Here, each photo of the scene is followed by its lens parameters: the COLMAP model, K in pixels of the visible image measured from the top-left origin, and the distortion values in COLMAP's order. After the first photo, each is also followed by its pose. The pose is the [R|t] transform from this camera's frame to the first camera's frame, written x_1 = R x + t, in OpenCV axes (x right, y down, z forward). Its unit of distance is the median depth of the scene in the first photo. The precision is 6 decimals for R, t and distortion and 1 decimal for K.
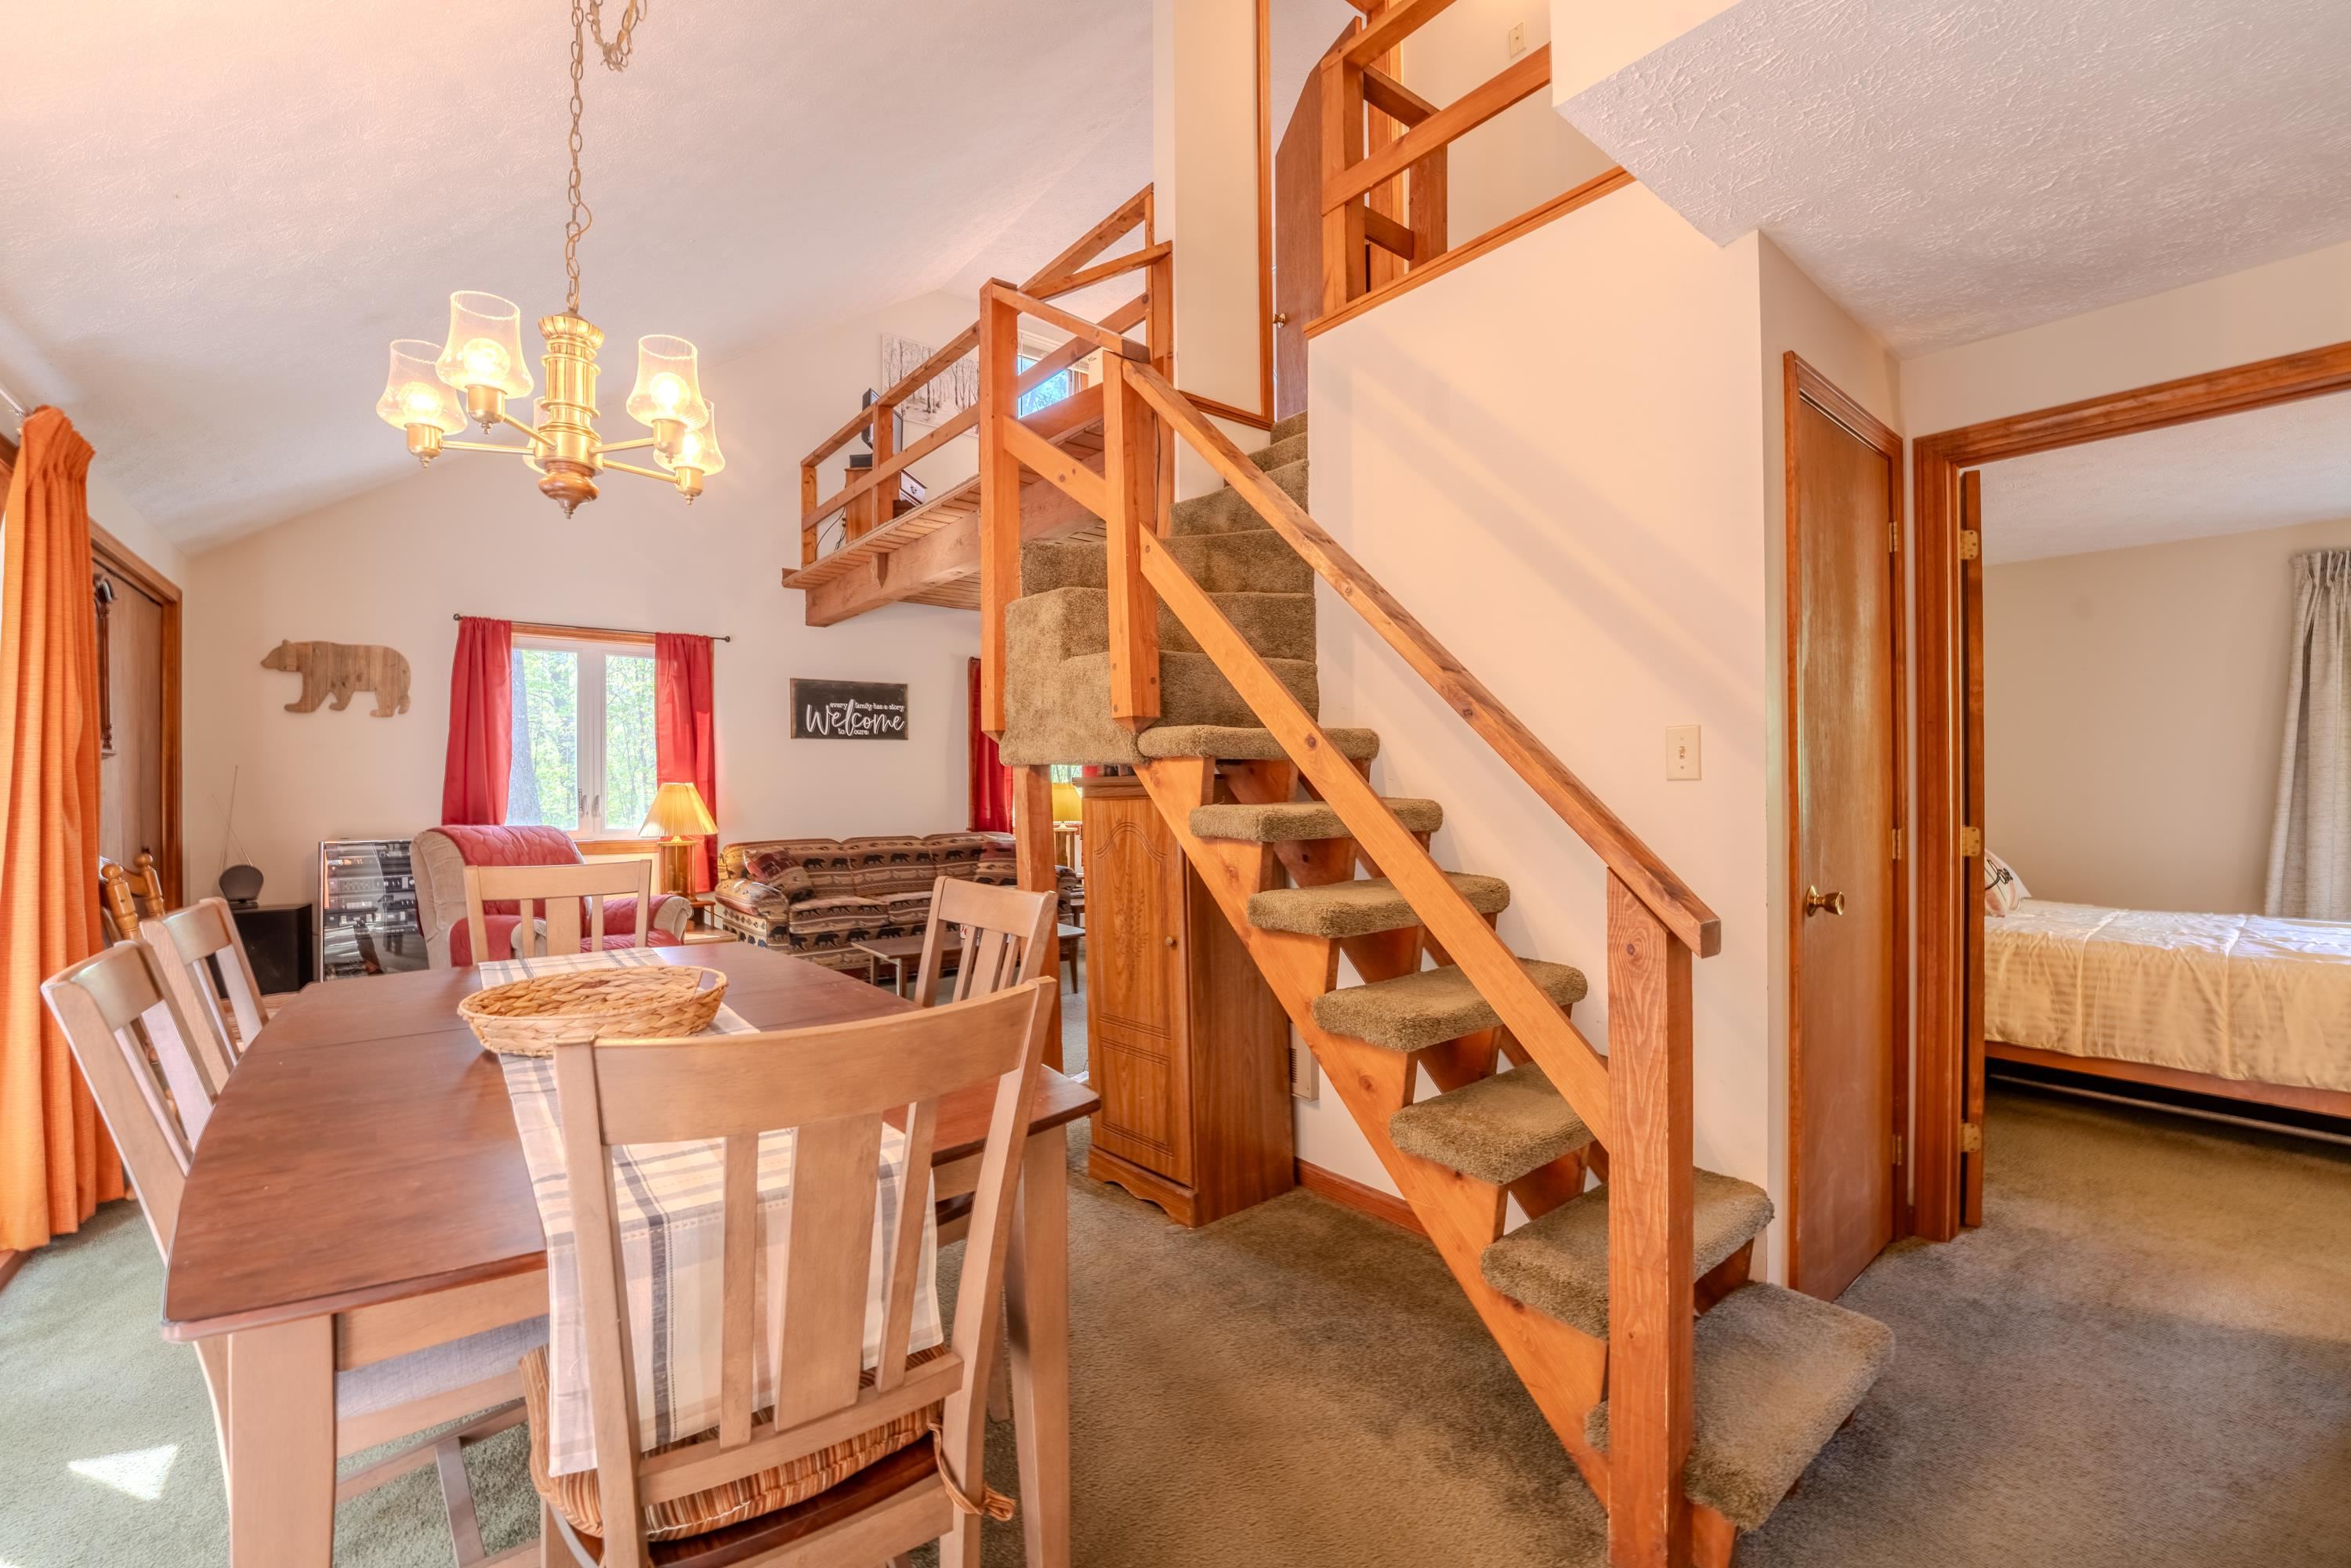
lens RADIAL K [[952.2, 0, 1175.5], [0, 952.2, 784.0], [0, 0, 1]] dist [-0.035459, 0.005299]
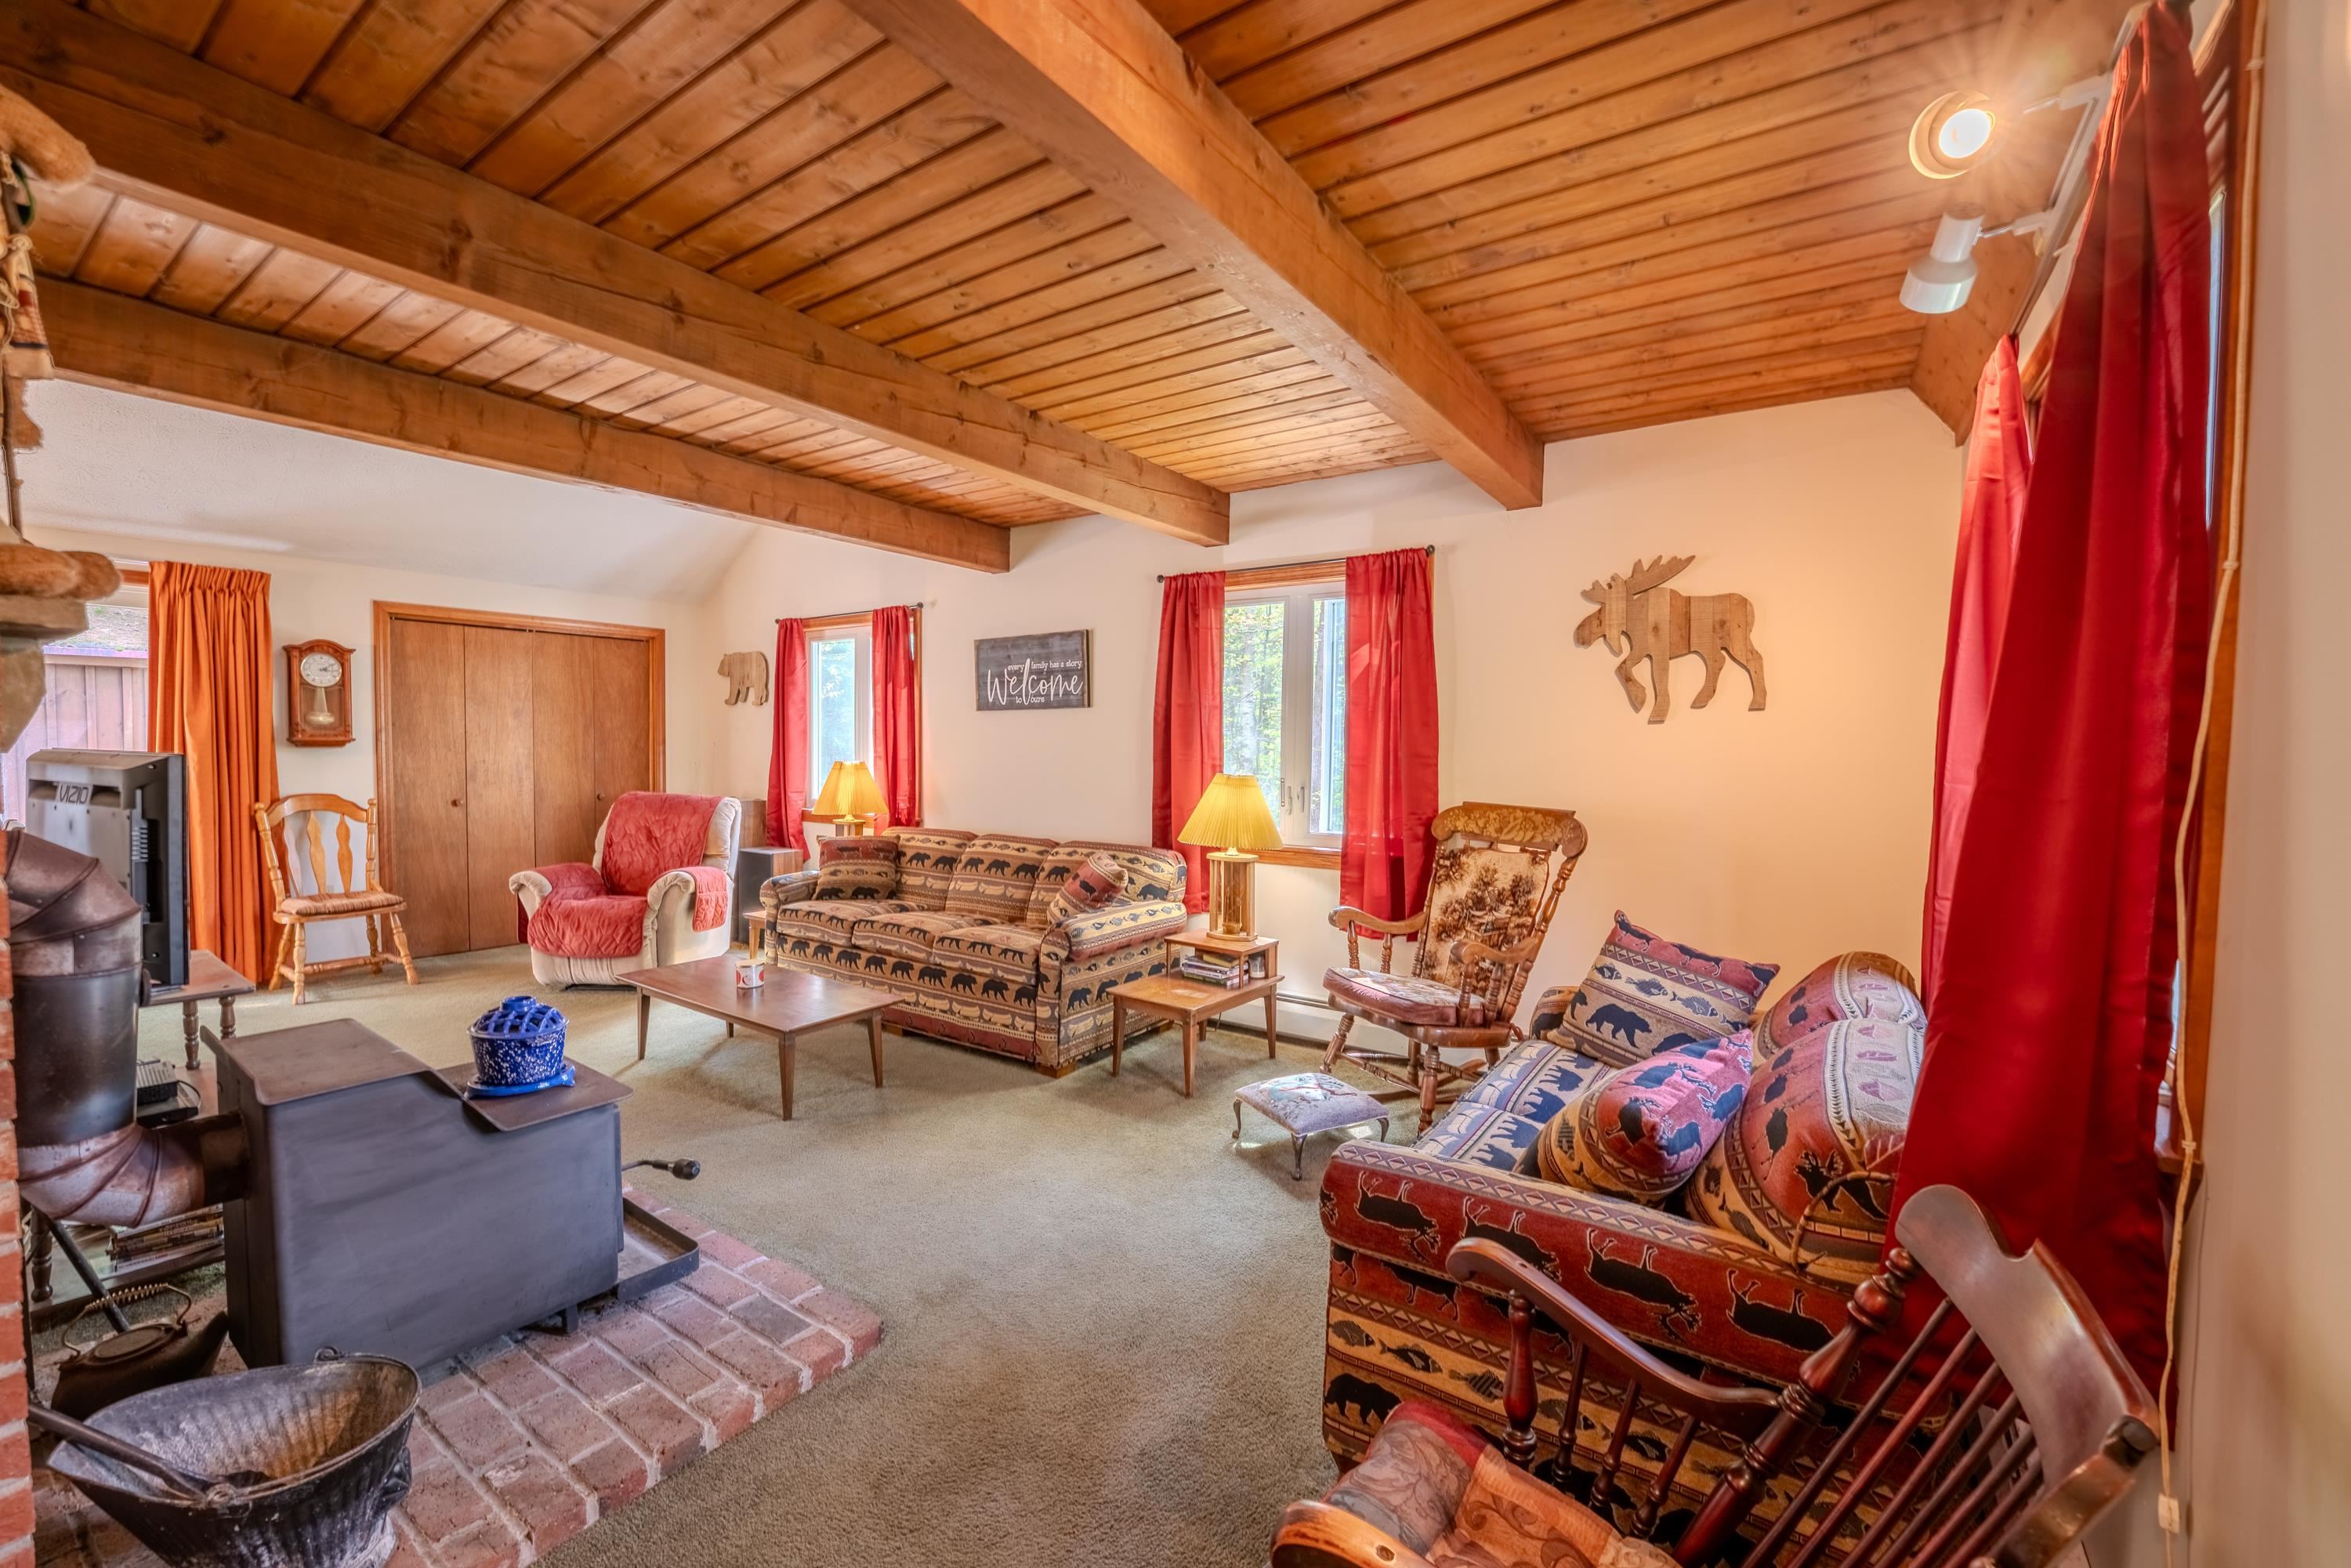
lens RADIAL K [[952.2, 0, 1175.5], [0, 952.2, 784.0], [0, 0, 1]] dist [-0.035459, 0.005299]
pose [[0.297418, 0.049367, -0.953470, 0.467102], [-0.010937, 0.998773, 0.048301, -0.025946], [0.954685, -0.003938, 0.297593, 0.920213]]
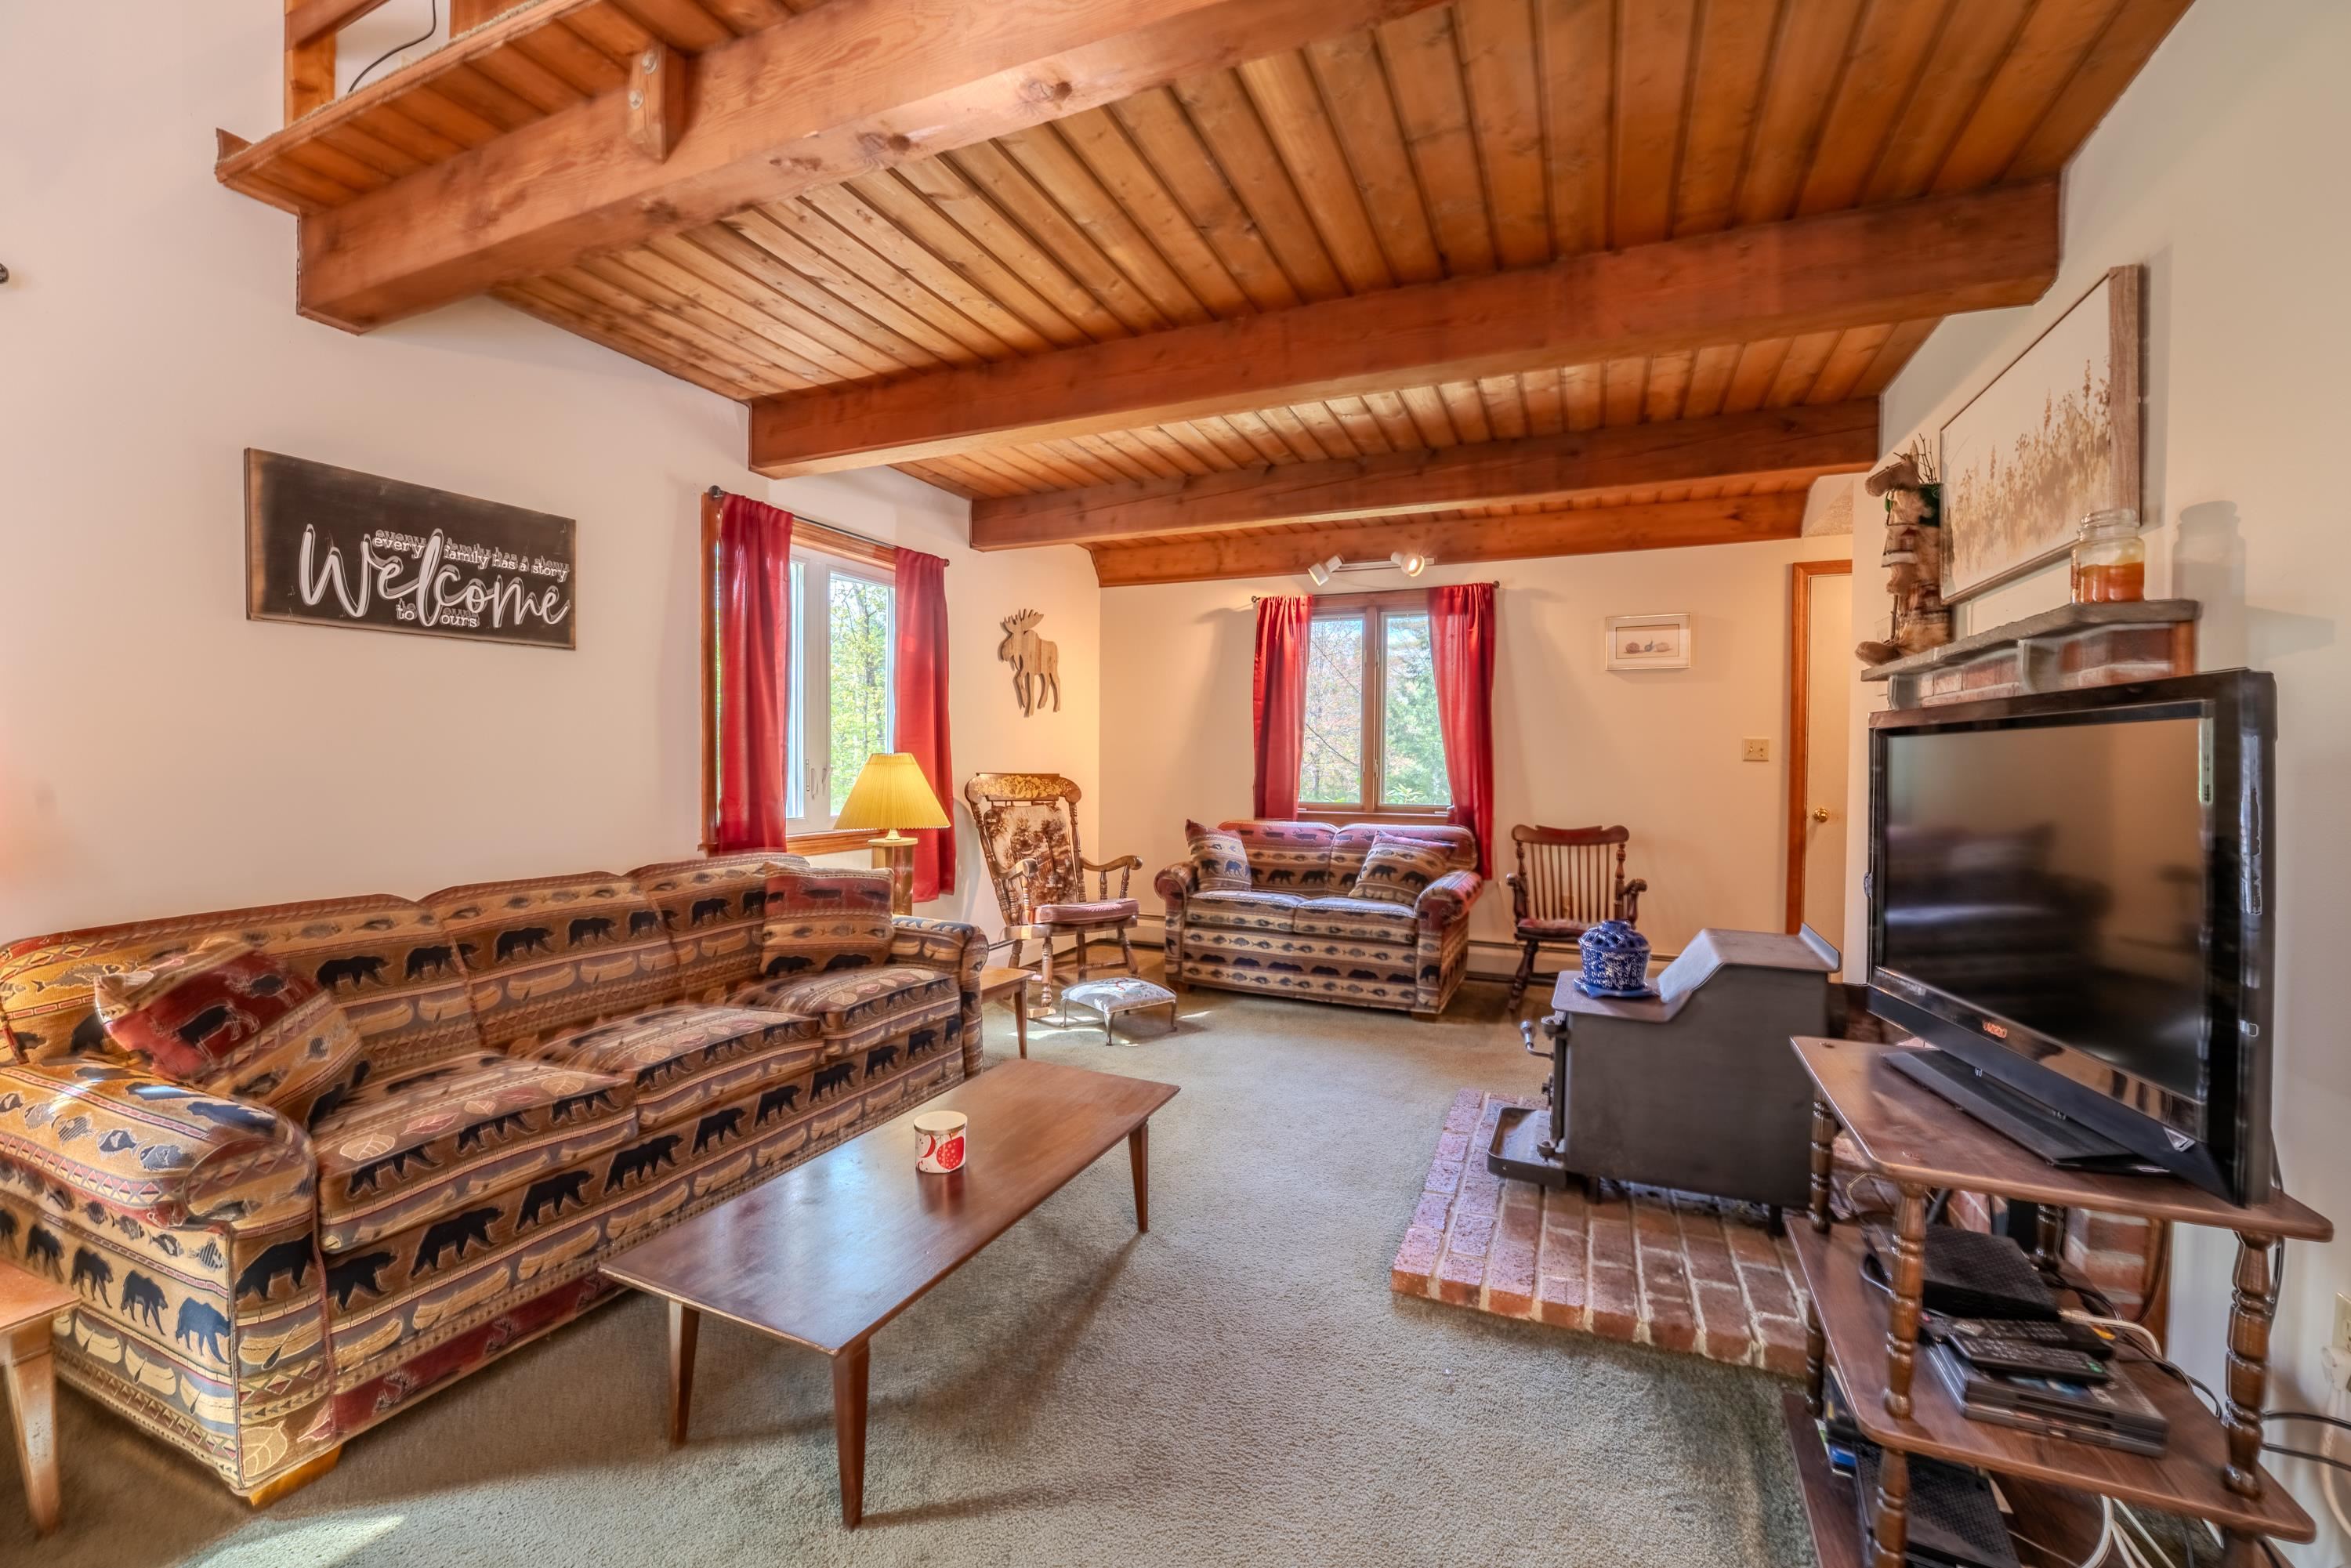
lens RADIAL K [[952.2, 0, 1175.5], [0, 952.2, 784.0], [0, 0, 1]] dist [-0.035459, 0.005299]
pose [[0.884276, 0.000644, 0.466963, -0.260355], [-0.011525, 0.999725, 0.020446, 0.003880], [-0.466821, -0.023461, 0.884040, 0.531876]]
